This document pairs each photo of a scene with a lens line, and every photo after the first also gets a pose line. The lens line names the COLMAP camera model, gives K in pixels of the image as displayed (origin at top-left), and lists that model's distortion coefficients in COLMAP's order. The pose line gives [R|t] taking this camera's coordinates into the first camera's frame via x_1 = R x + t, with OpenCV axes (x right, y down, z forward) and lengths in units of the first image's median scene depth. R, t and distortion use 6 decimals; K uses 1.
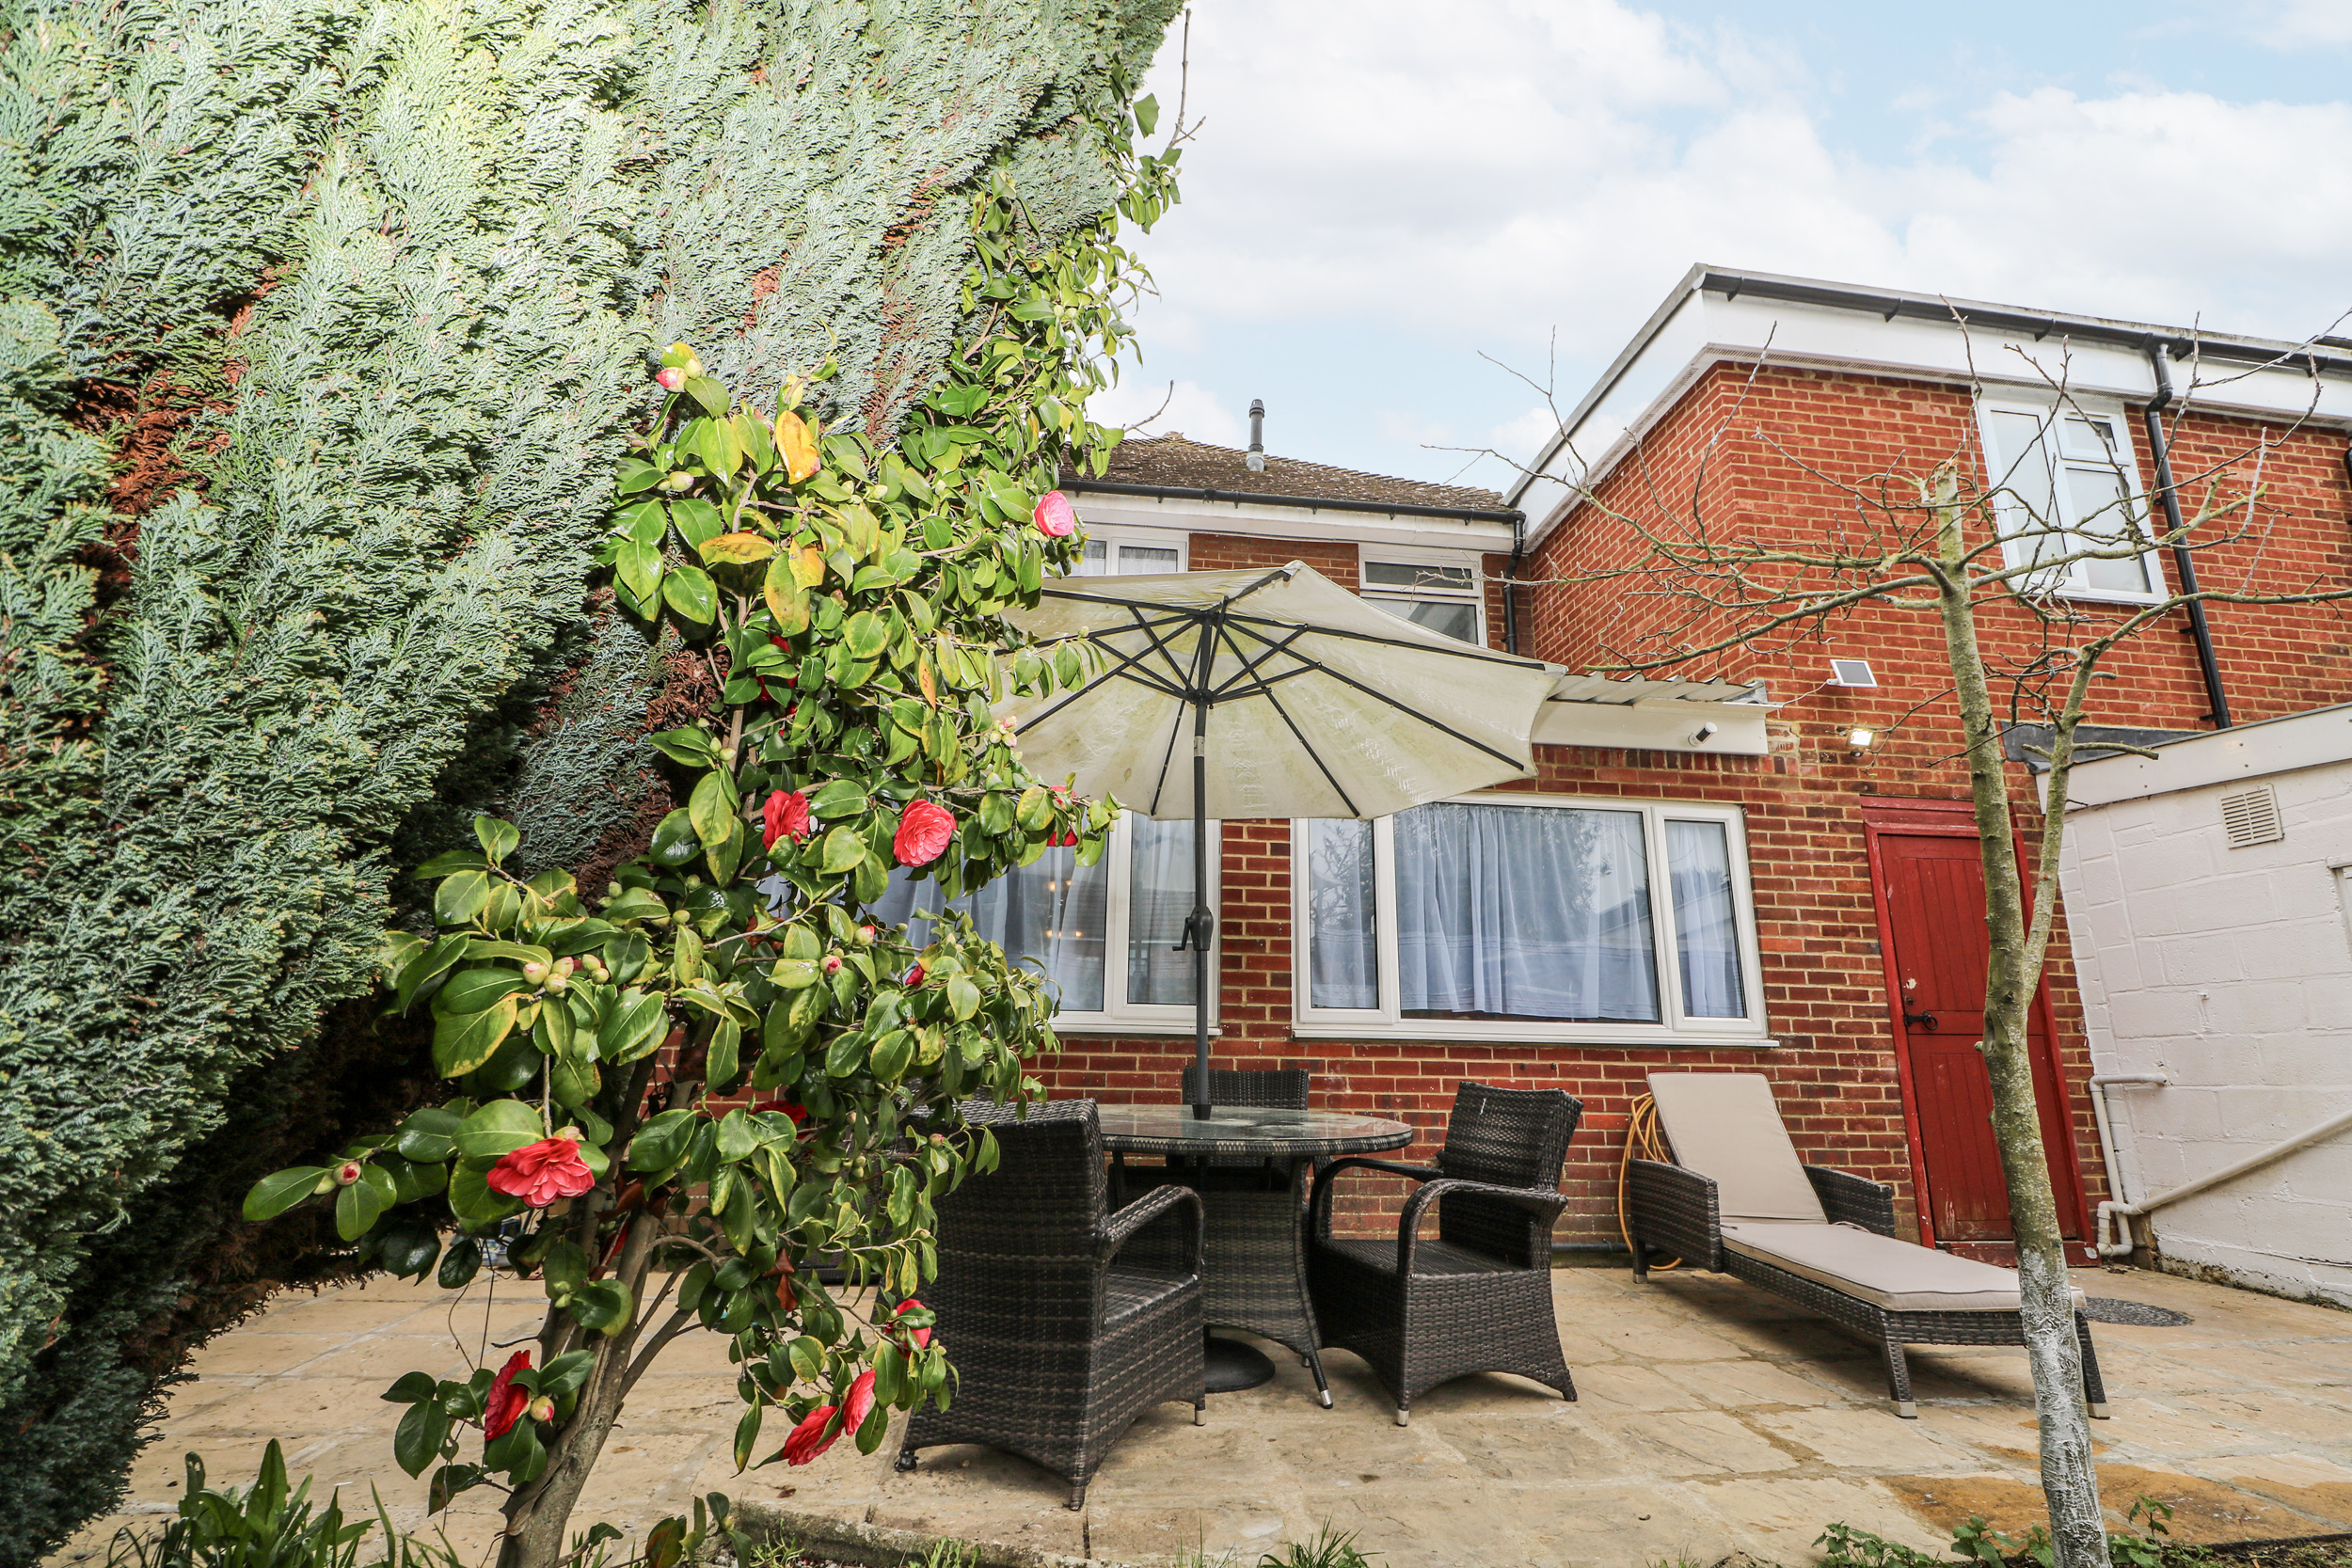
lens RADIAL K [[1063.1, 0, 1179.0], [0, 1063.1, 772.0], [0, 0, 1]] dist [-0.000174, -0.019967]
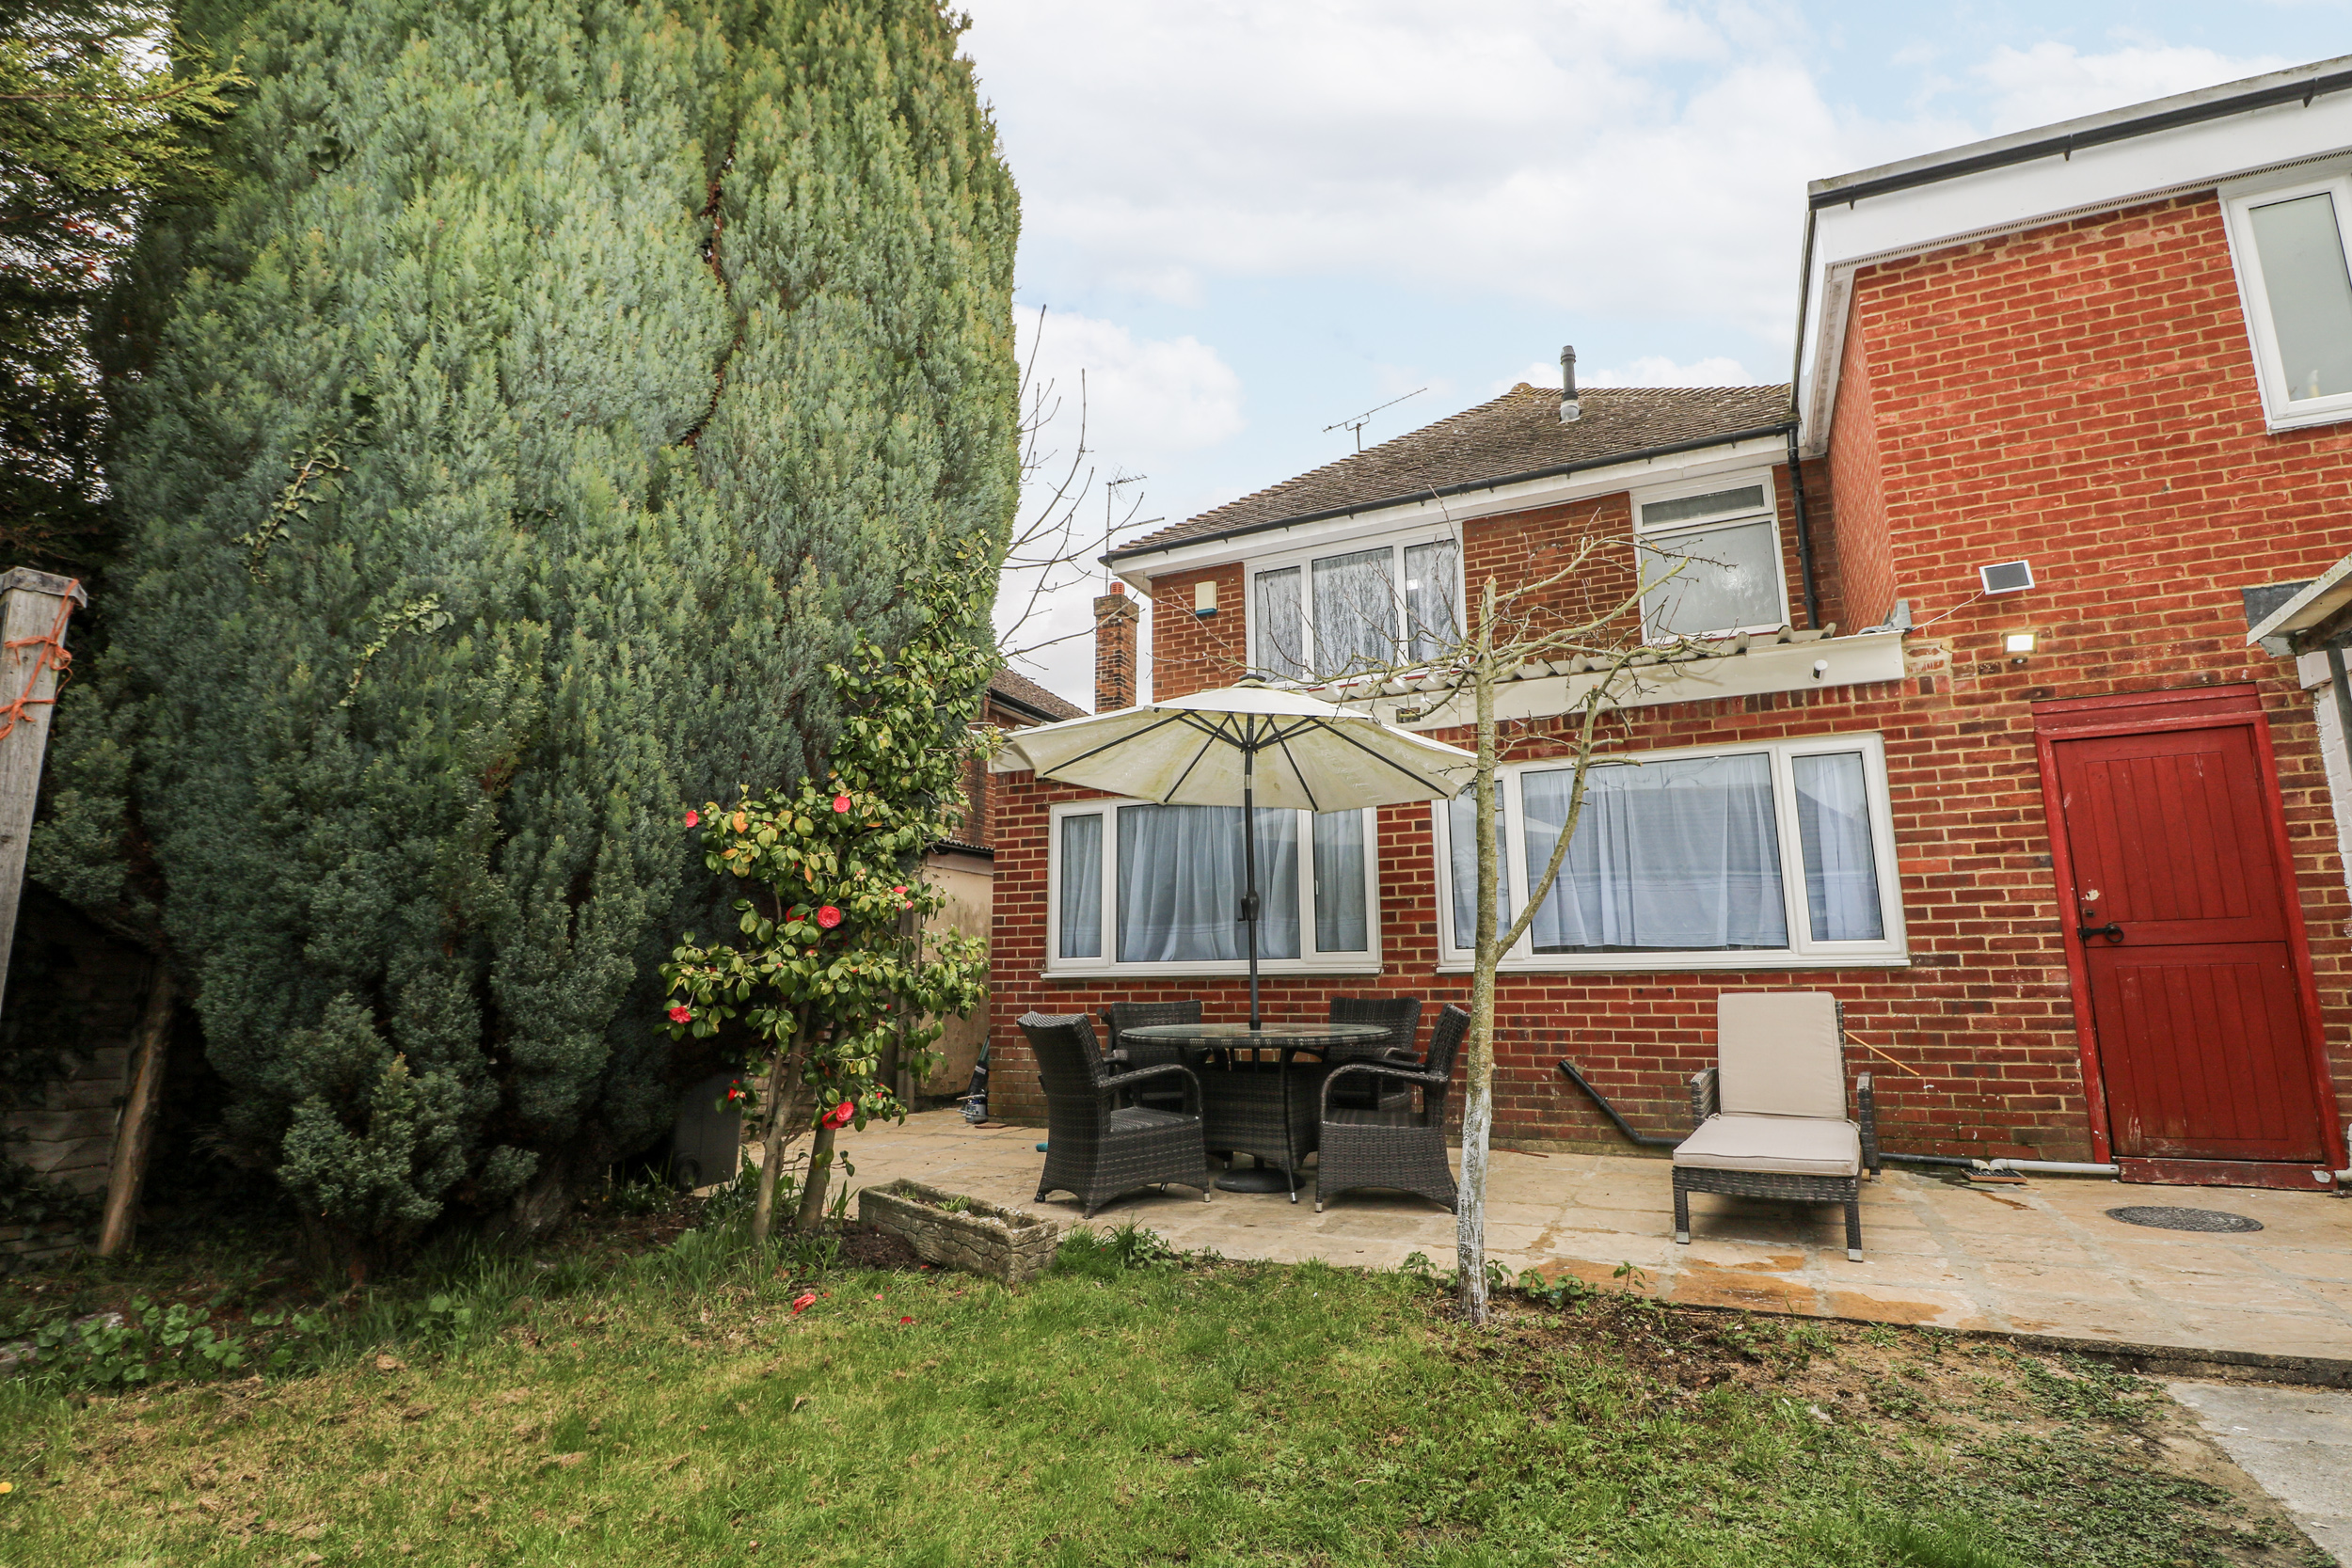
lens RADIAL K [[1107.8, 0, 1179.9], [0, 1107.8, 772.2], [0, 0, 1]] dist [-0.003718, -0.014866]
pose [[0.852151, -0.125081, -0.508127, 0.511559], [0.154814, 0.987806, 0.016470, -0.054071], [0.499871, -0.092701, 0.861124, -0.258278]]
